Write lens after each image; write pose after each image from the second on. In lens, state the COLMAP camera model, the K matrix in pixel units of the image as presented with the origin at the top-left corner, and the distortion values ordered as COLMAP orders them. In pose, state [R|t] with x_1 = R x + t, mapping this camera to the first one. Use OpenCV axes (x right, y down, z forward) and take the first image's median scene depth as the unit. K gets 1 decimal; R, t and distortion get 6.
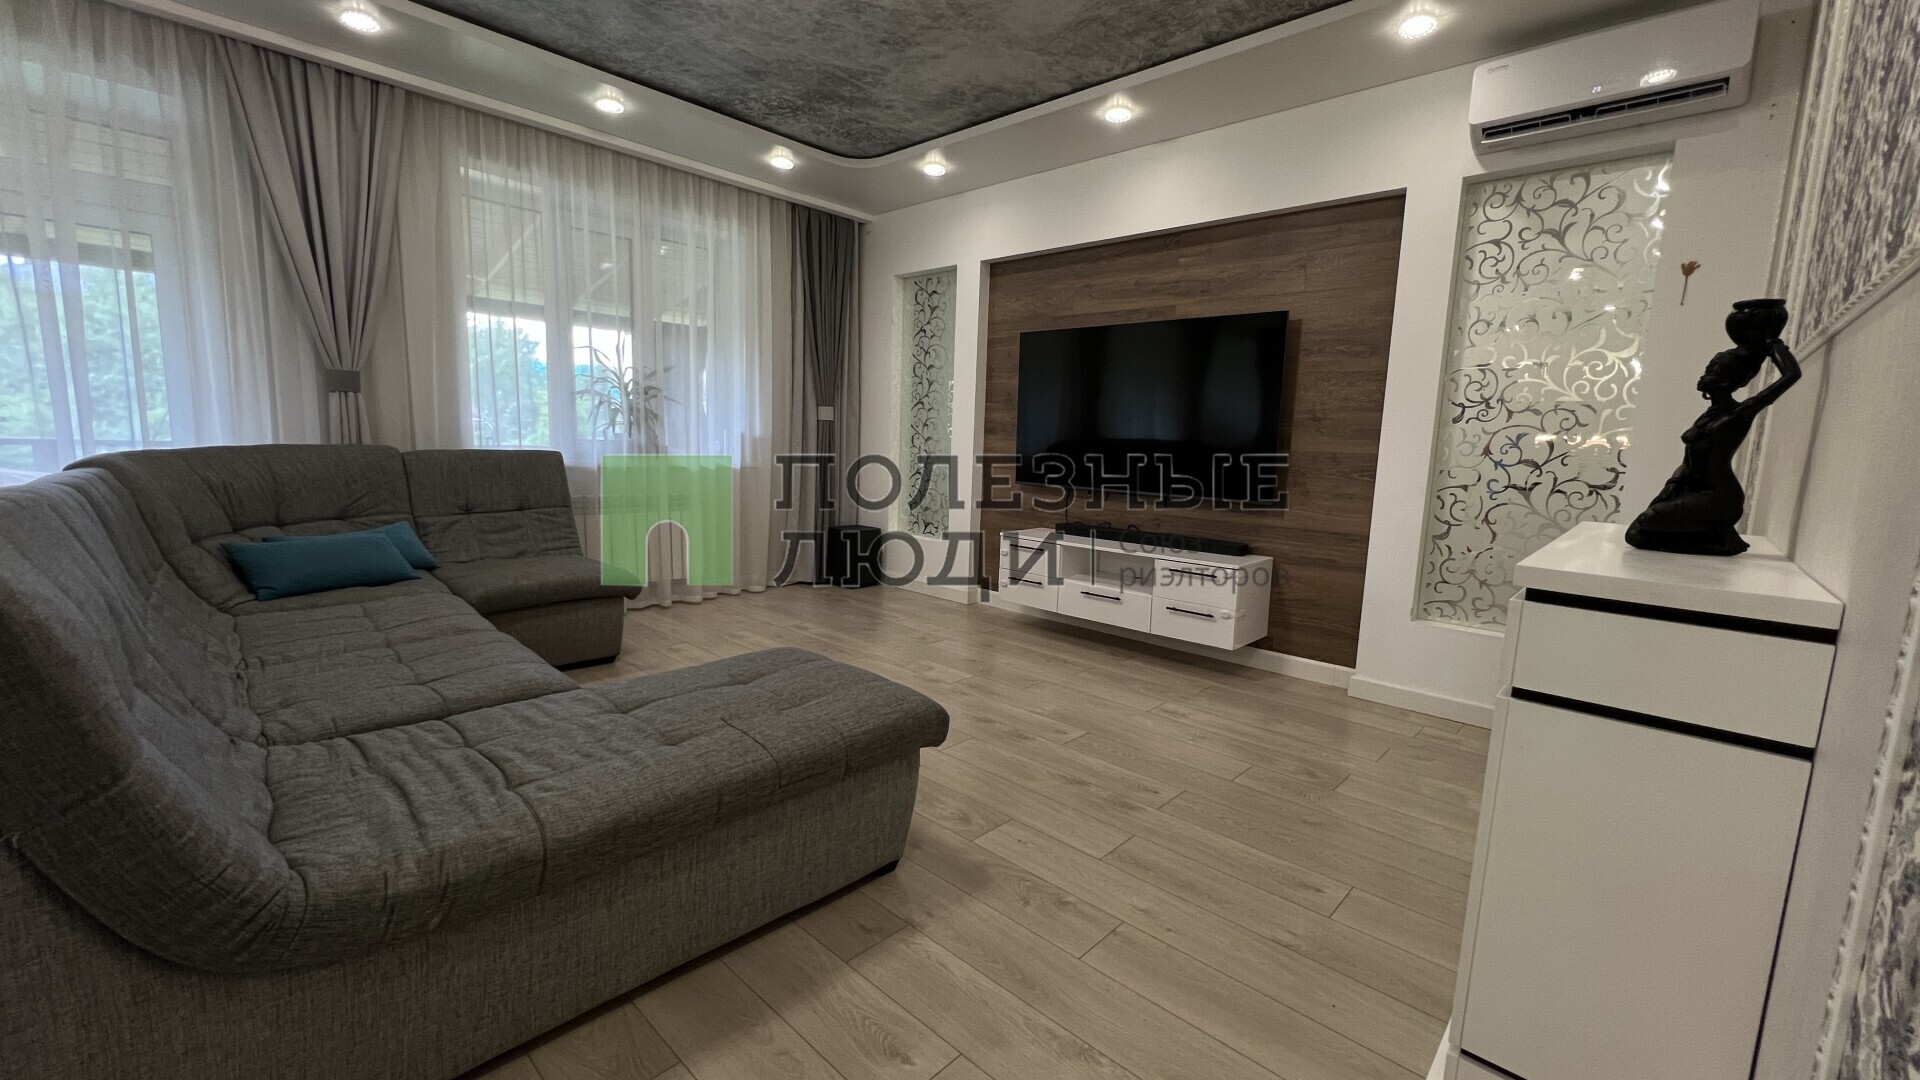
lens RADIAL K [[767.1, 0, 960.0], [0, 767.1, 540.0], [0, 0, 1]] dist [0.000664, 0.000244]
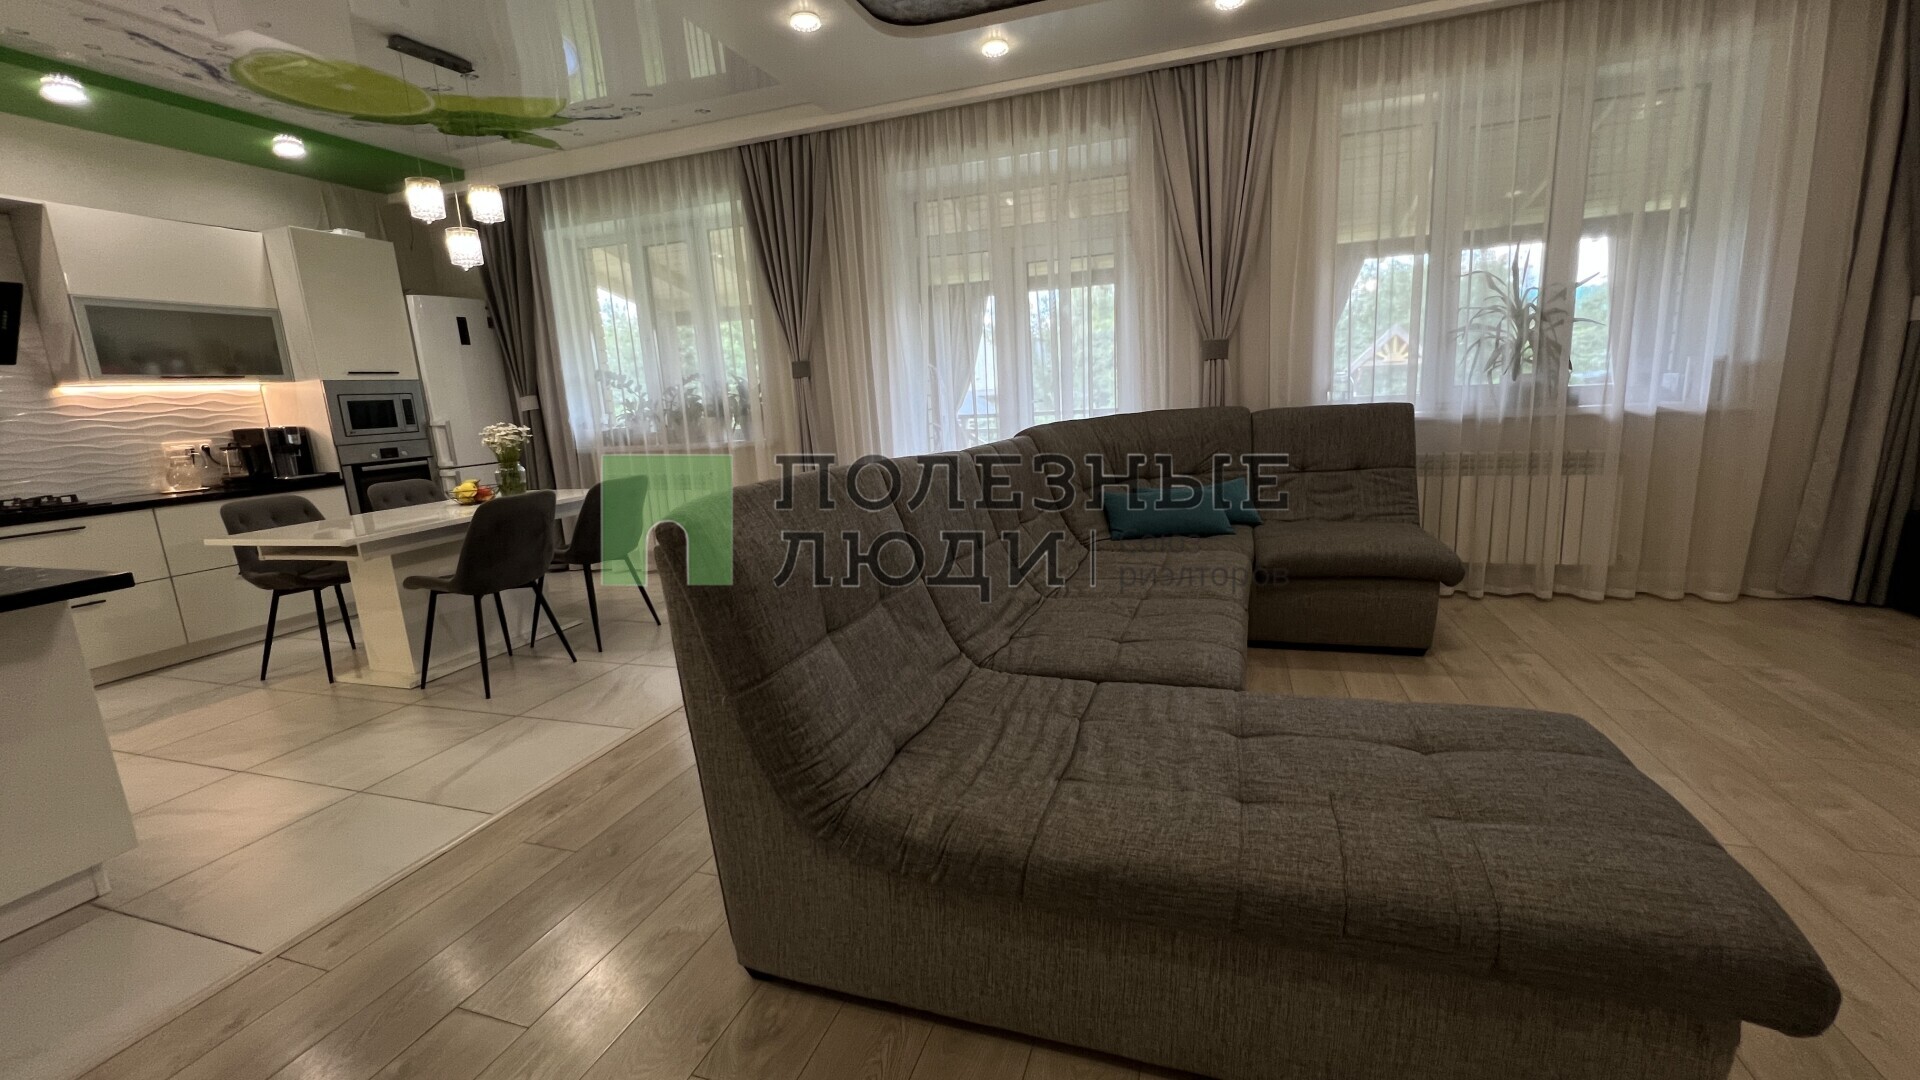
lens RADIAL K [[767.1, 0, 960.0], [0, 767.1, 540.0], [0, 0, 1]] dist [0.000664, 0.000244]
pose [[0.416344, 0.116679, -0.901690, 0.098665], [-0.051999, 0.993164, 0.104506, -0.035139], [0.907719, 0.003377, 0.419565, 0.234722]]
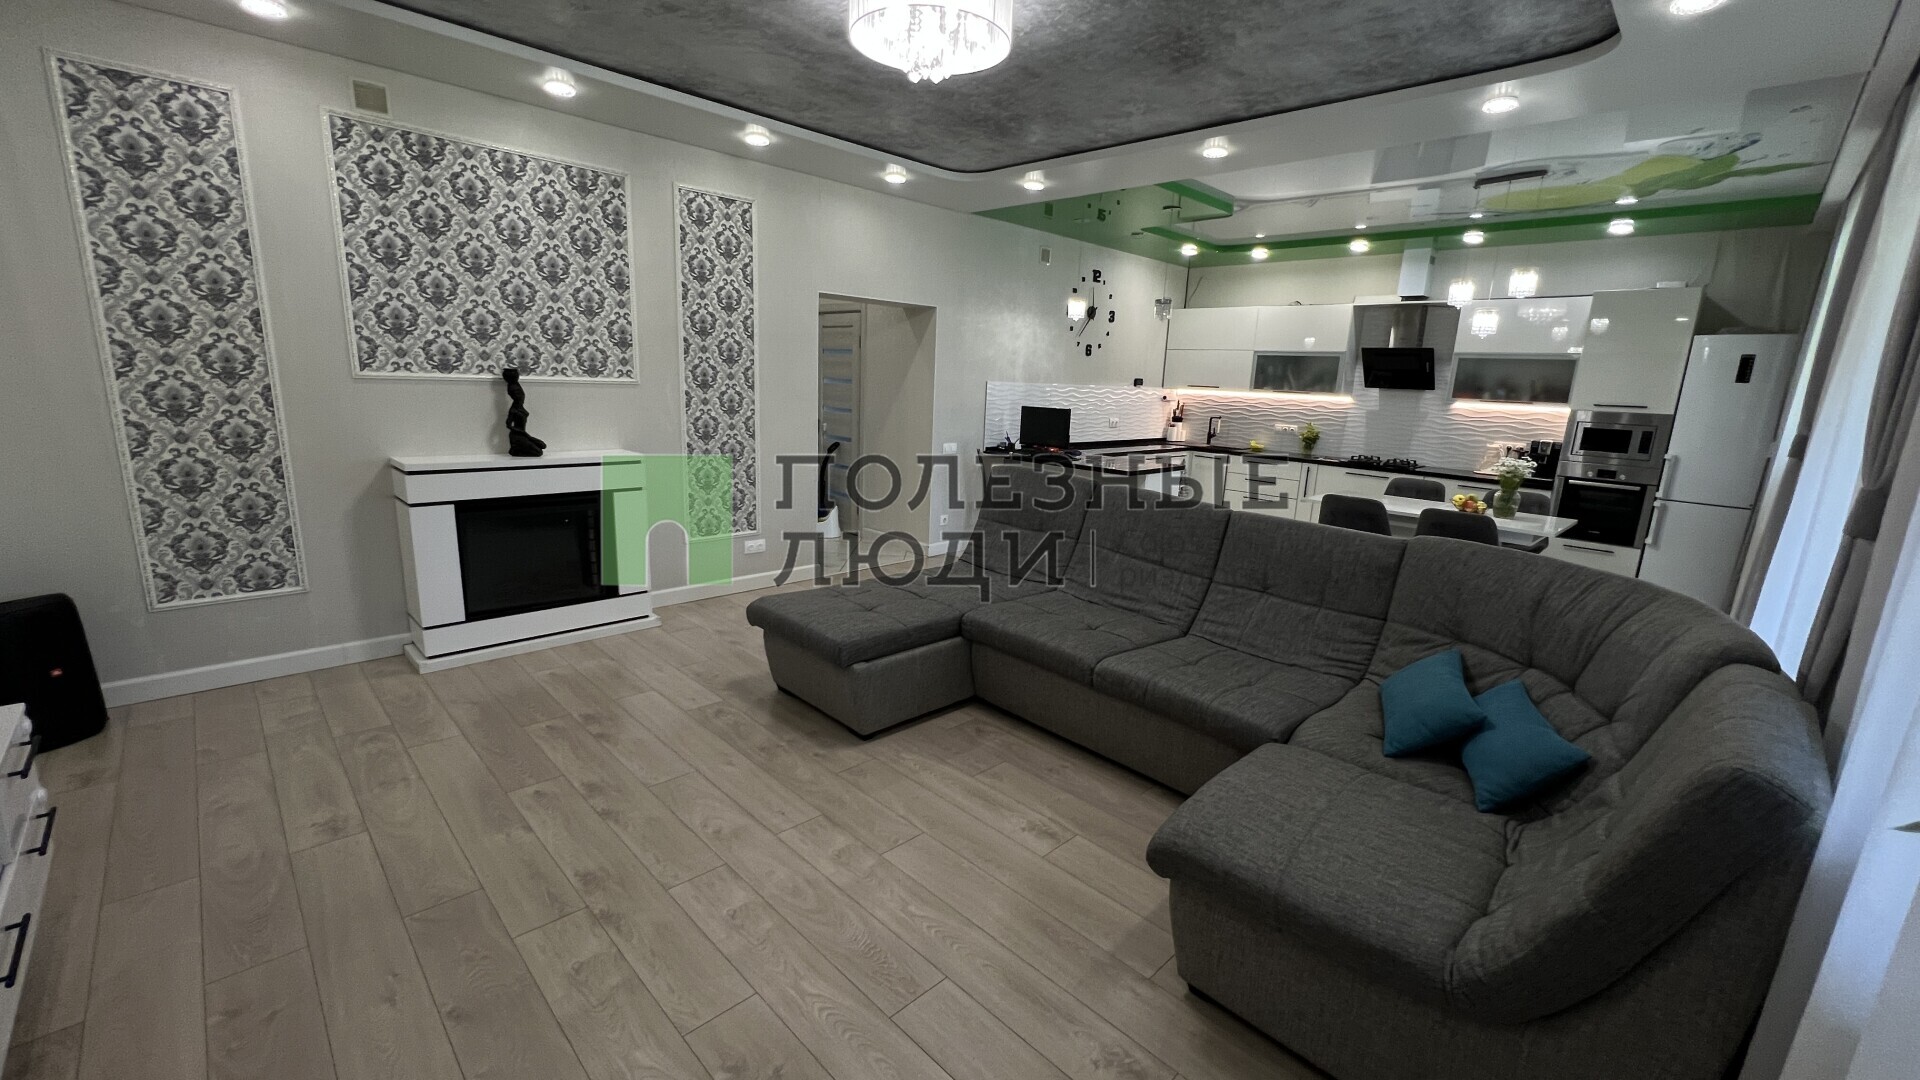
lens RADIAL K [[767.1, 0, 960.0], [0, 767.1, 540.0], [0, 0, 1]] dist [0.000664, 0.000244]
pose [[-0.996325, -0.083732, 0.018050, -0.344959], [-0.072576, 0.937153, 0.341287, -0.363344], [-0.045492, 0.338722, -0.939786, 1.722523]]
